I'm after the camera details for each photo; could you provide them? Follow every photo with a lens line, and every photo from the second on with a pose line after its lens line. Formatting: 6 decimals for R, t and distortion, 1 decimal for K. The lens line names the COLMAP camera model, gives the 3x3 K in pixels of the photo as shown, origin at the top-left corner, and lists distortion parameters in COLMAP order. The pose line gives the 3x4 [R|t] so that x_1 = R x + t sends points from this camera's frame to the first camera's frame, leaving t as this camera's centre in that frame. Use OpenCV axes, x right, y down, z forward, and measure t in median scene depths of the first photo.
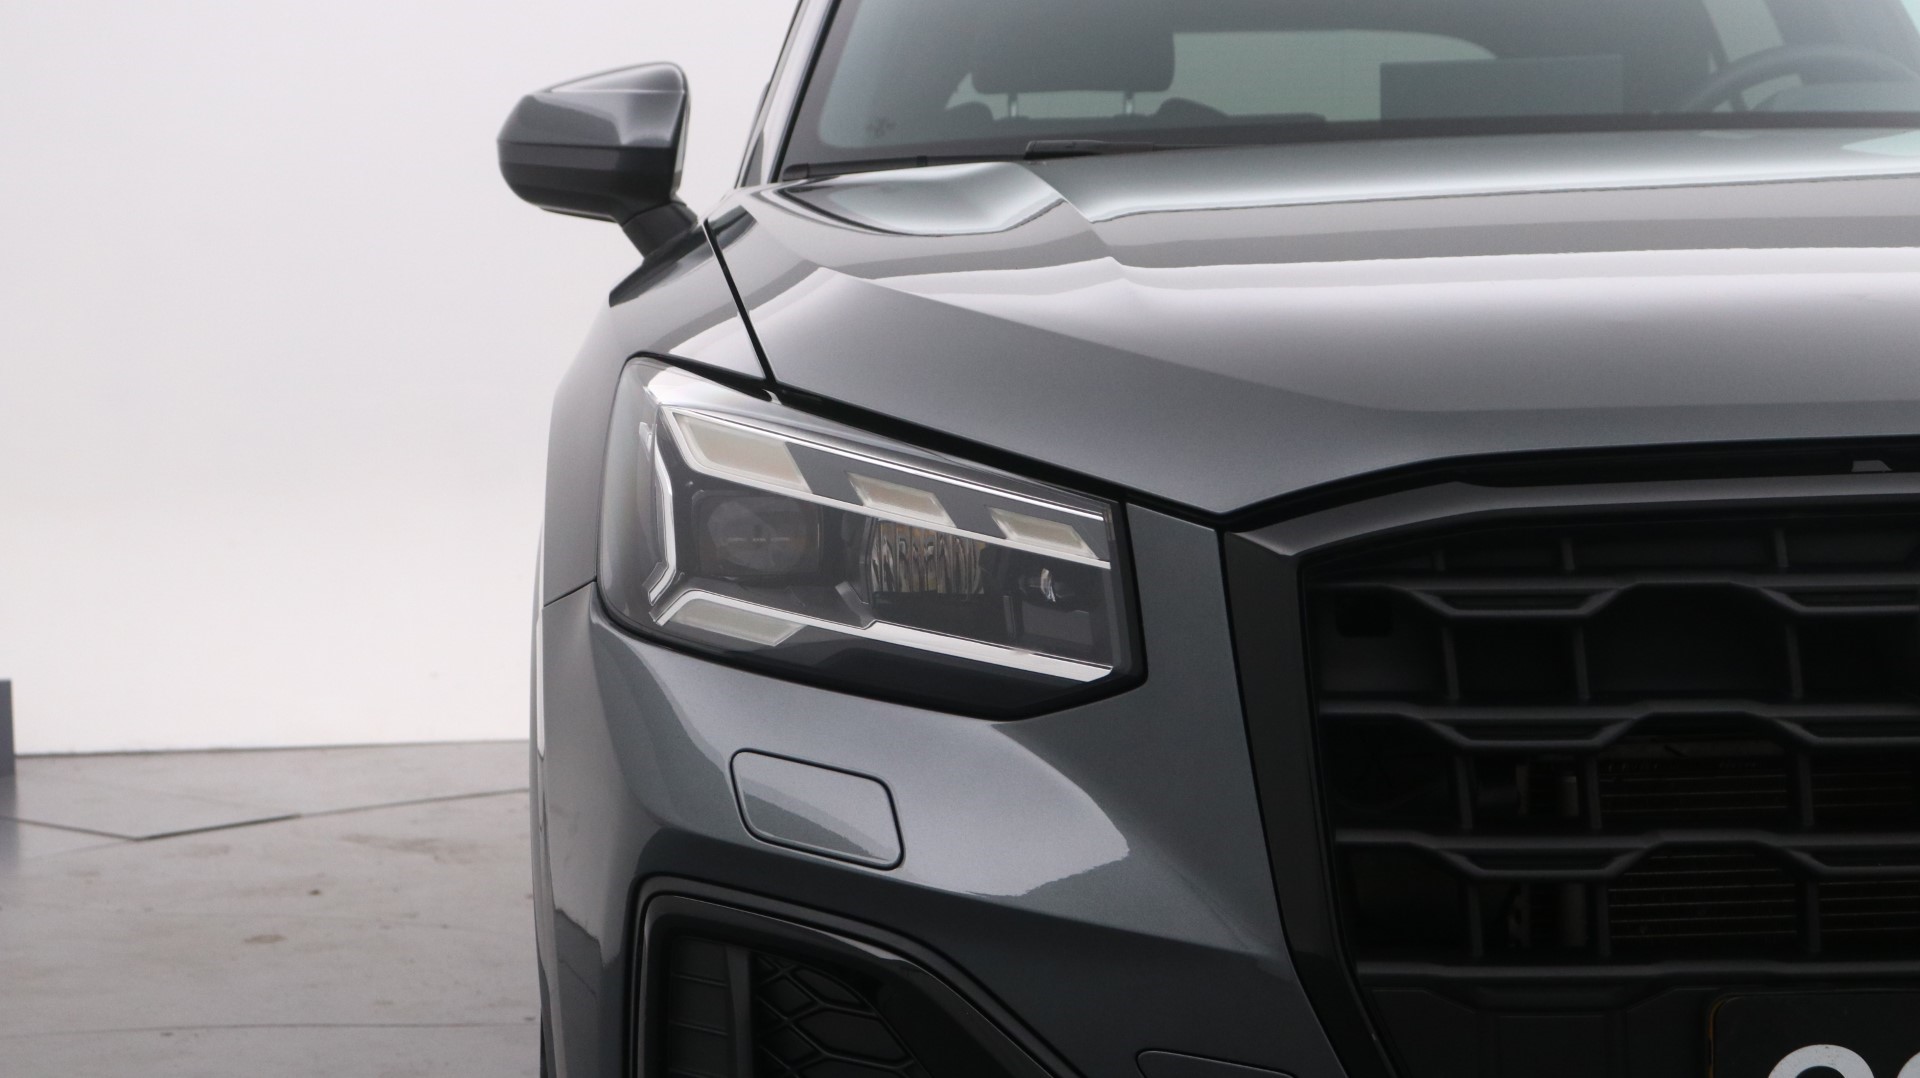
lens RADIAL K [[3392.3, 0, 961.9], [0, 3392.3, 539.8], [0, 0, 1]] dist [-0.035805, 0.000000]
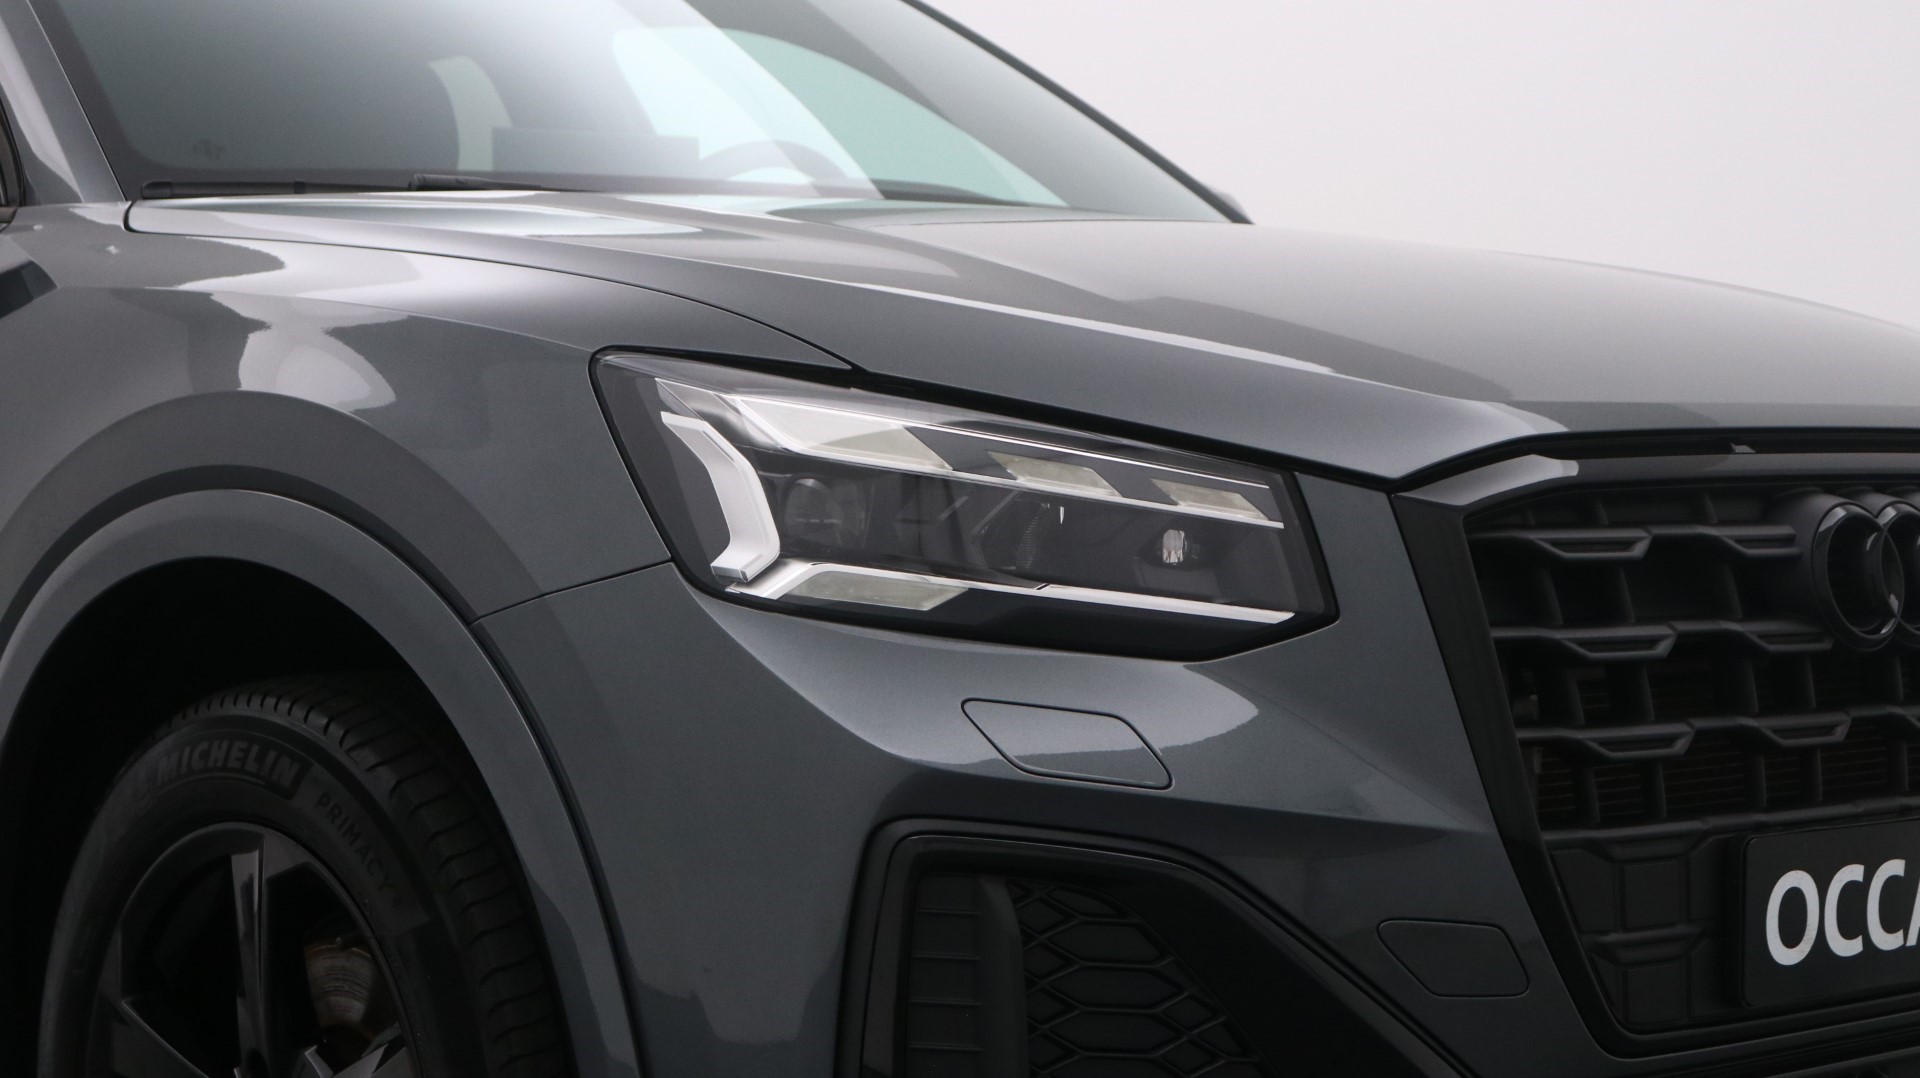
lens RADIAL K [[3889.2, 0, 961.6], [0, 3889.2, 538.3], [0, 0, 1]] dist [0.008895, 0.000000]
pose [[0.747132, 0.000710, 0.664675, -0.949126], [0.032904, 0.998734, -0.038053, 0.060496], [-0.663861, 0.050301, 0.746163, 0.057015]]
